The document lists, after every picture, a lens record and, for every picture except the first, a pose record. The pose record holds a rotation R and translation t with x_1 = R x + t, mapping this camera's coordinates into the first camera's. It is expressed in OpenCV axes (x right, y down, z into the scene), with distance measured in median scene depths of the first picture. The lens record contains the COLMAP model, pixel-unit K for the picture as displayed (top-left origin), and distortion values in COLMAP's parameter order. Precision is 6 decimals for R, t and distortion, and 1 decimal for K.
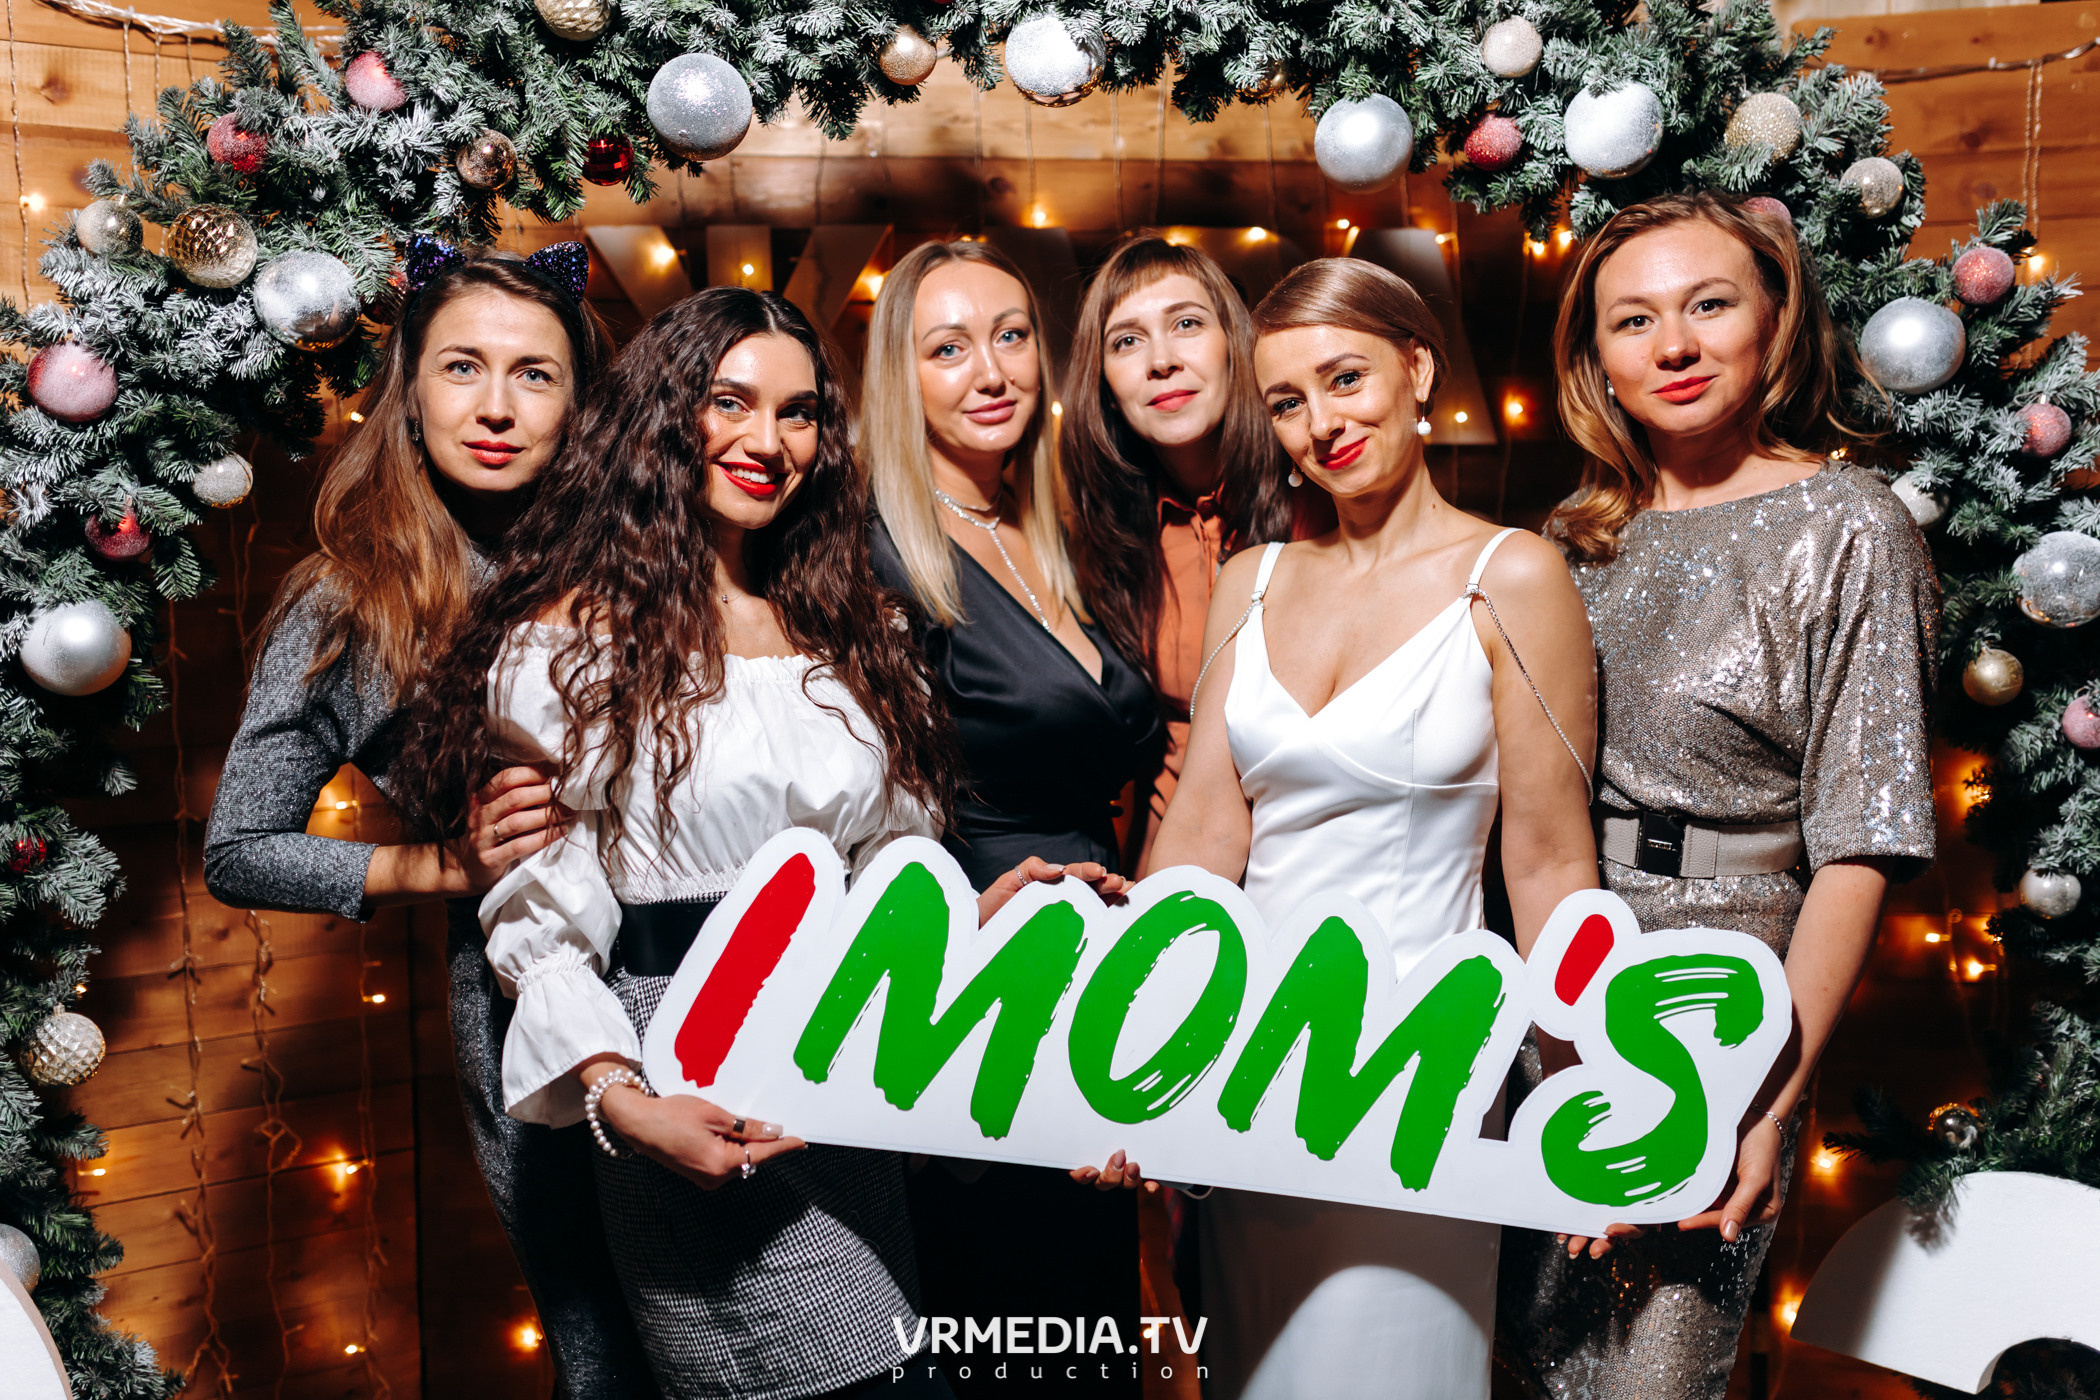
lens RADIAL K [[1929.8, 0, 1061.8], [0, 1929.8, 718.5], [0, 0, 1]] dist [-0.009530, -0.008619]
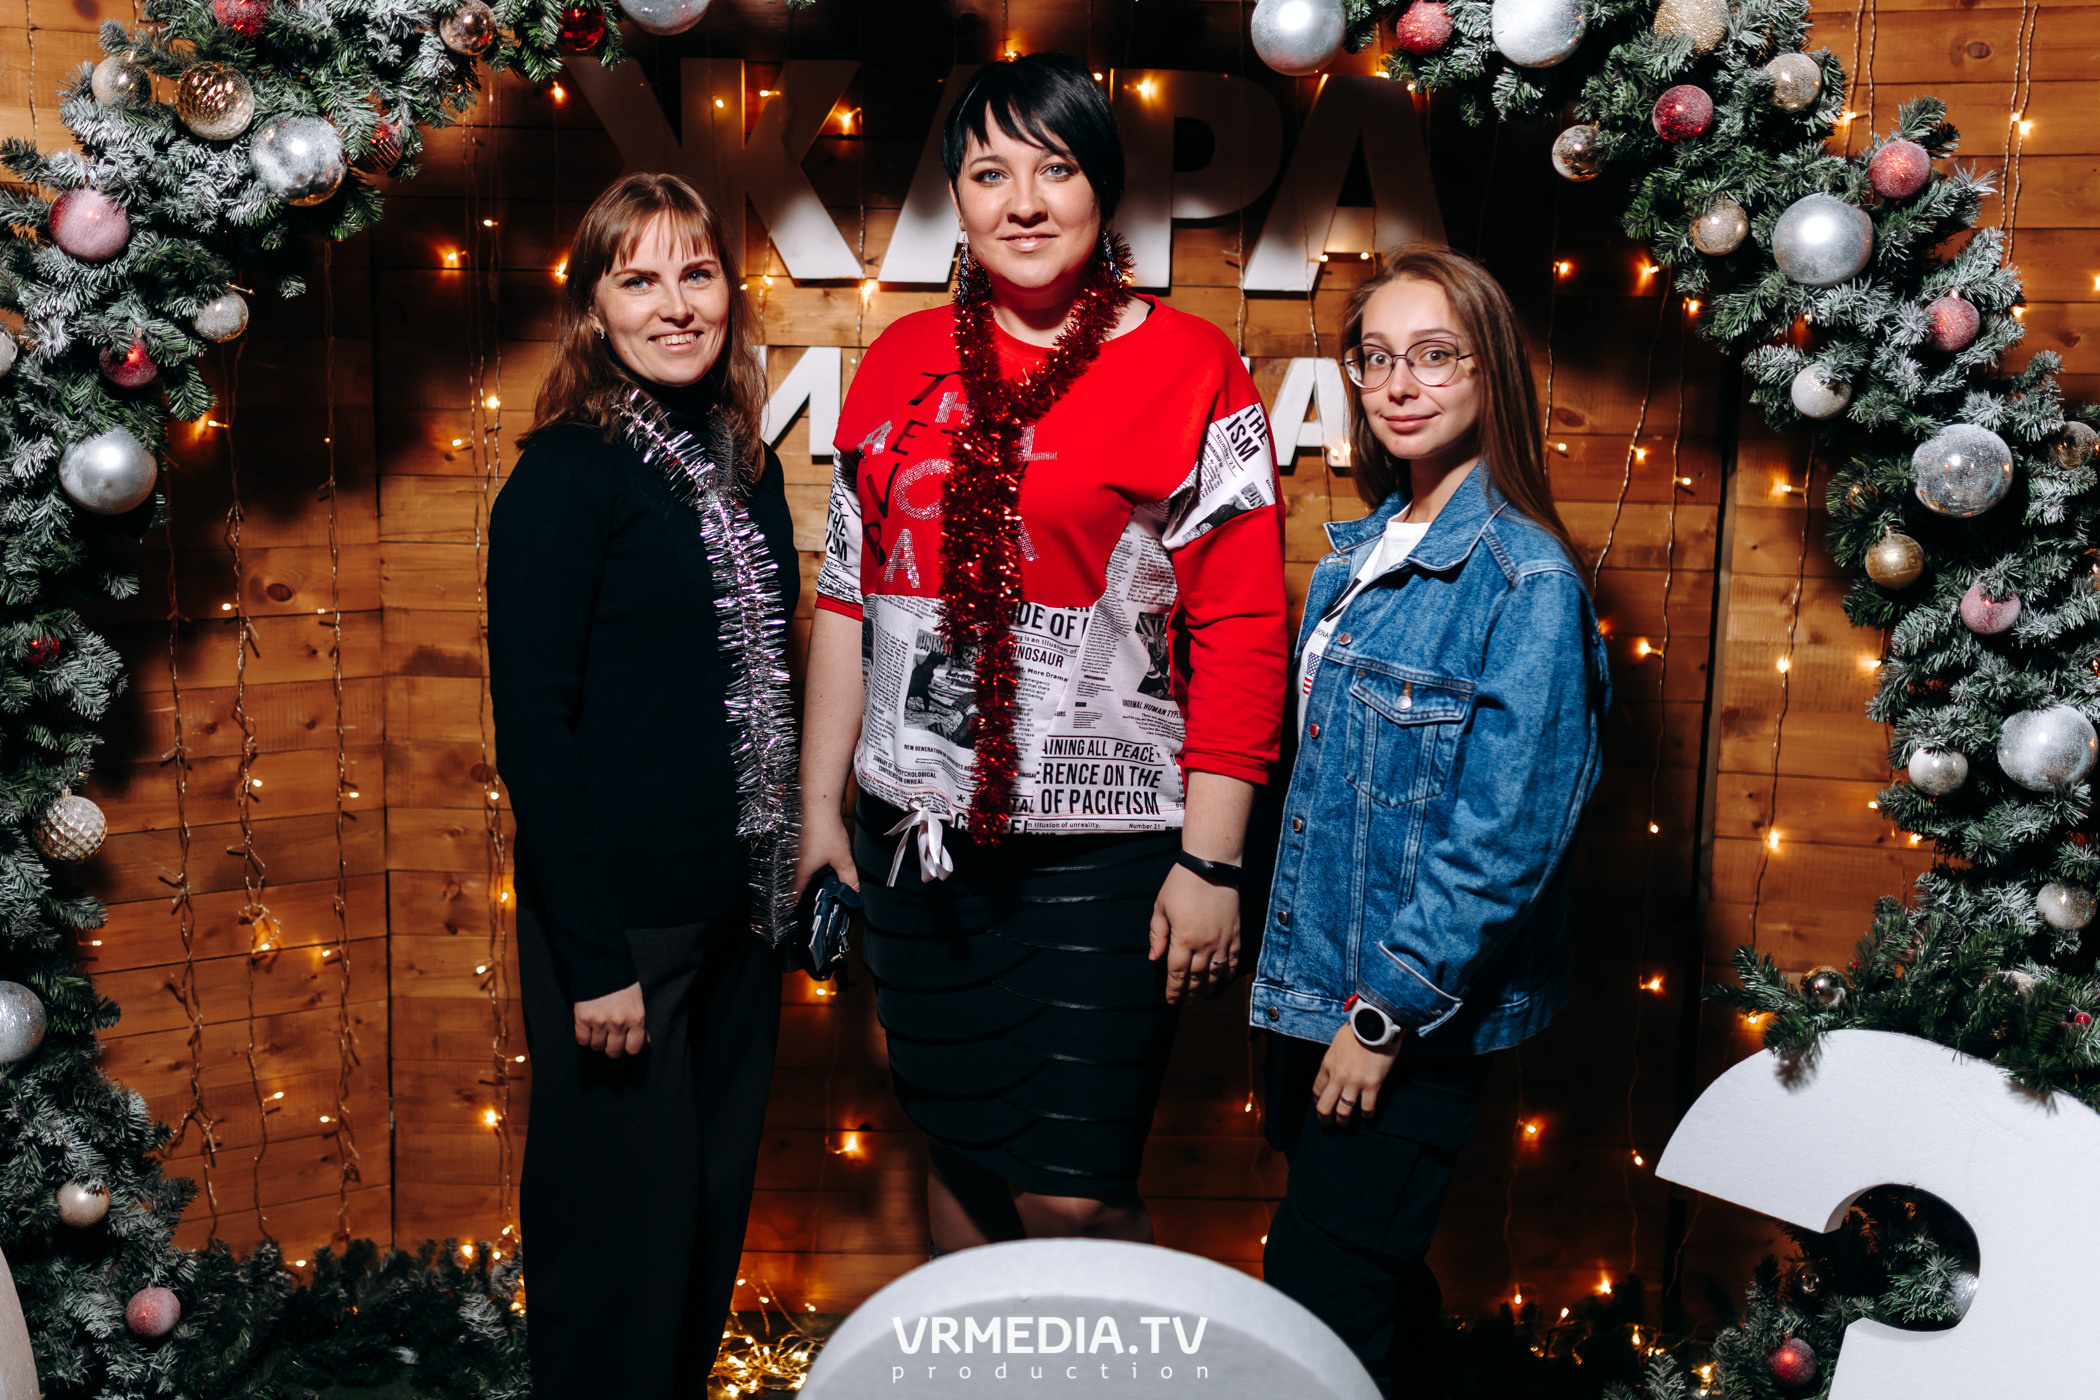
lens RADIAL K [[2094.9, 0, 965.0], [0, 2094.9, 650.5], [0, 0, 1]] dist [0.001749, -0.008928]
pose [[0.997448, 0.042400, -0.057451, 0.057275], [-0.038555, 0.997043, 0.066467, -0.030265], [0.060099, -0.064082, 0.996133, -0.161629]]
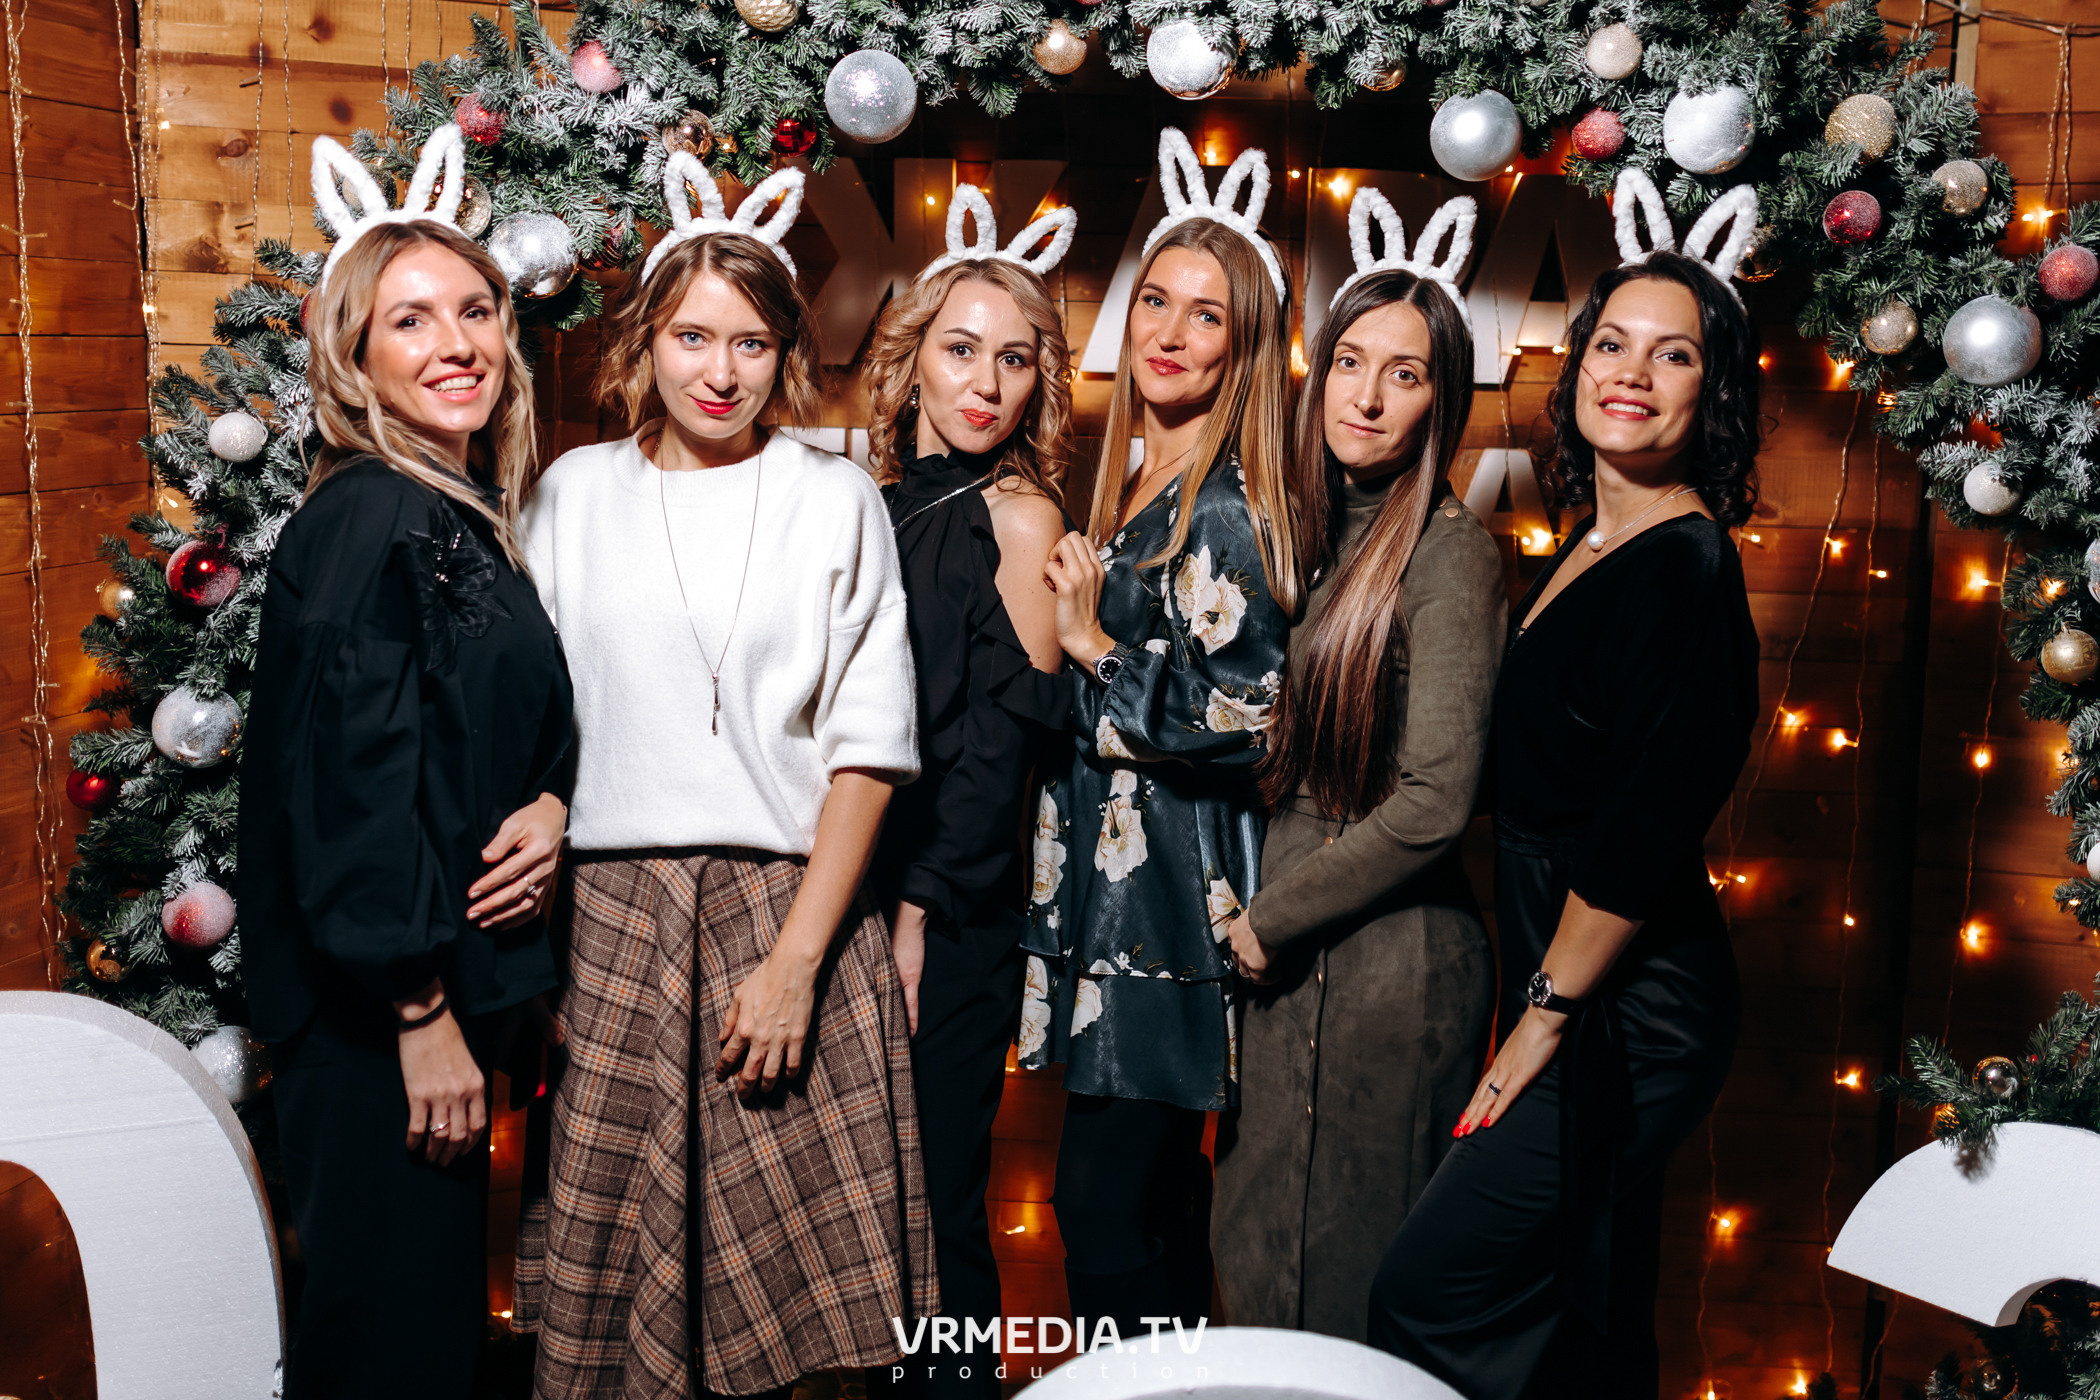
lens RADIAL K [[2115.7, 0, 1053.2], [0, 2115.7, 644.3], [0, 0, 1]] dist [-0.000943, -0.003708]
pose [[0.990758, 0.054559, -0.124188, 0.085789], [-0.051542, 0.998295, 0.027377, -0.032215], [0.125470, -0.020723, 0.991881, -0.218143]]
